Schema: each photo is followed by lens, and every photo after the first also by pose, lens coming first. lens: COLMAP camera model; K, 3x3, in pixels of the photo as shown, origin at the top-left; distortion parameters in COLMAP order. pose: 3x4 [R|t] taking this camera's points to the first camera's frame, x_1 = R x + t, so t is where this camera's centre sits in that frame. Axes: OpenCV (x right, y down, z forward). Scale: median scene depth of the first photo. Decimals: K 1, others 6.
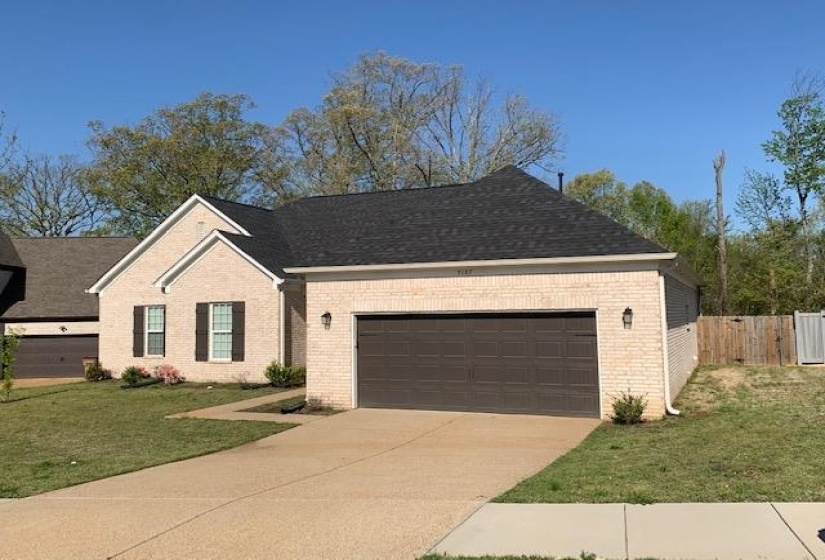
lens RADIAL K [[644.2, 0, 441.2], [0, 644.2, 294.4], [0, 0, 1]] dist [0.010541, -0.001515]
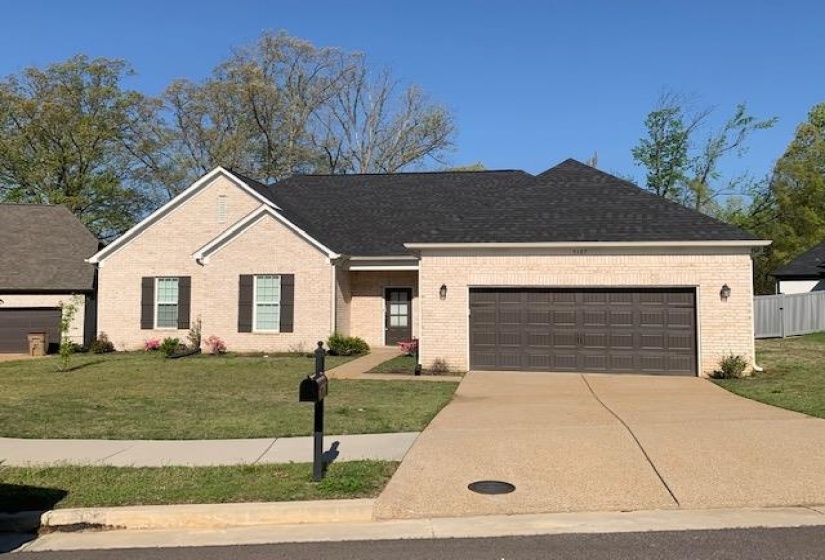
lens RADIAL K [[626.3, 0, 415.2], [0, 626.3, 298.3], [0, 0, 1]] dist [0.033312, -0.042847]
pose [[0.978559, 0.016585, 0.205296, -0.315430], [-0.023055, 0.999309, 0.029162, 0.015205], [-0.204670, -0.033270, 0.978265, -0.026960]]
